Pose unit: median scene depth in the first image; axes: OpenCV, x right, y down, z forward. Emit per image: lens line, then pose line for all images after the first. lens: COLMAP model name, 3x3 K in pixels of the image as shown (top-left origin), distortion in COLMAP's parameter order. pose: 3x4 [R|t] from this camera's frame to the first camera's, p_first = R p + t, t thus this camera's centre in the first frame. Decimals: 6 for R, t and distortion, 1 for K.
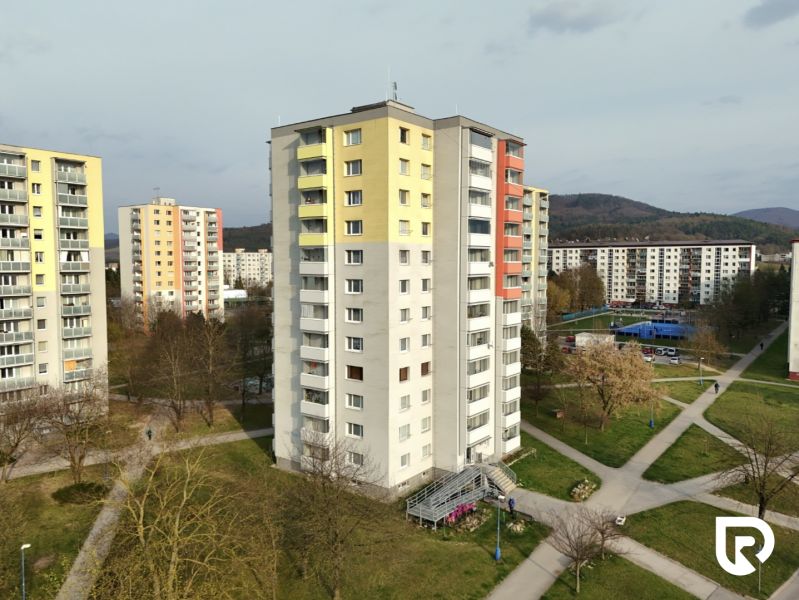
lens RADIAL K [[585.0, 0, 399.5], [0, 585.0, 300.0], [0, 0, 1]] dist [0.002292, 0.000789]
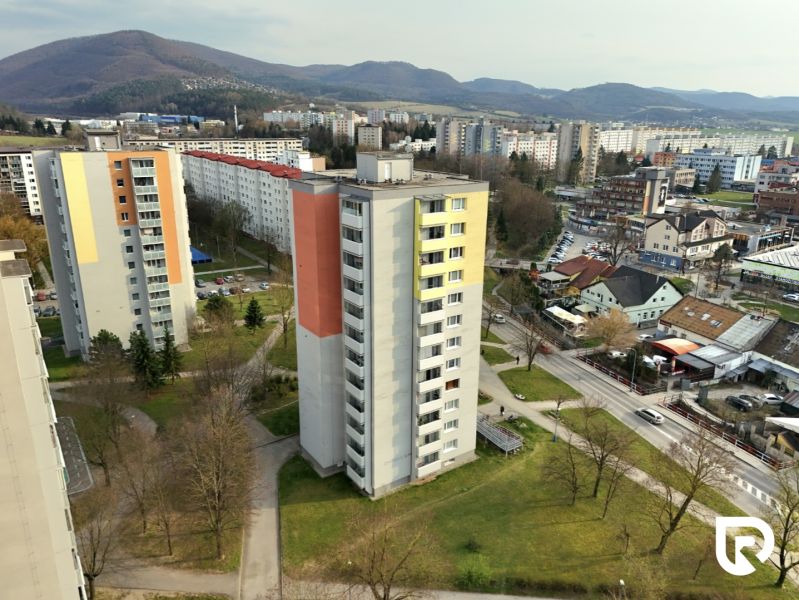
lens RADIAL K [[585.0, 0, 399.5], [0, 585.0, 300.0], [0, 0, 1]] dist [0.002292, 0.000789]
pose [[0.304359, -0.284348, 0.909127, -1.128119], [0.055884, 0.958093, 0.280954, -0.386282], [-0.950917, -0.034705, 0.307494, 0.653767]]
